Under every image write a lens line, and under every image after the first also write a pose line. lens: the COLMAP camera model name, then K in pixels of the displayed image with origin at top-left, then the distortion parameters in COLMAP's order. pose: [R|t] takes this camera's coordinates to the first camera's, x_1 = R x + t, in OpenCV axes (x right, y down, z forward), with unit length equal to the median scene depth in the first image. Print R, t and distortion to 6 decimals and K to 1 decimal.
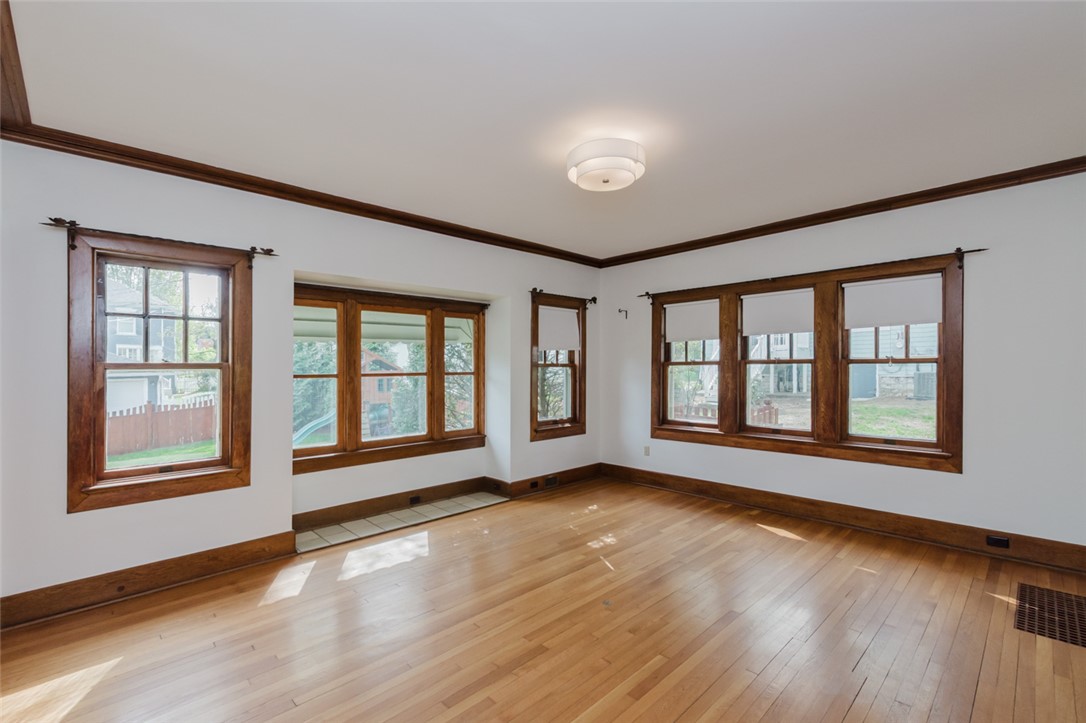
lens RADIAL K [[475.7, 0, 540.1], [0, 475.7, 376.4], [0, 0, 1]] dist [0.000186, -0.000042]
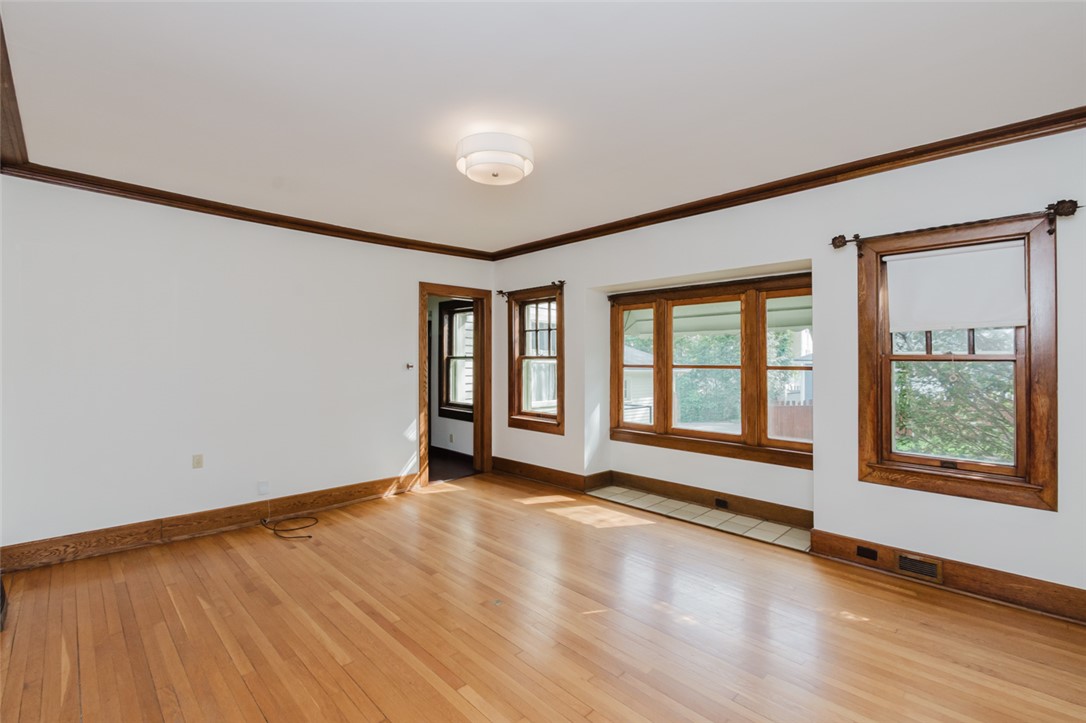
lens RADIAL K [[481.5, 0, 541.7], [0, 481.5, 363.5], [0, 0, 1]] dist [0.000163, -0.000274]
pose [[0.018493, 0.015622, -0.999707, 0.689546], [-0.022483, 0.999632, 0.015205, -0.018203], [0.999576, 0.022196, 0.018838, 0.655939]]
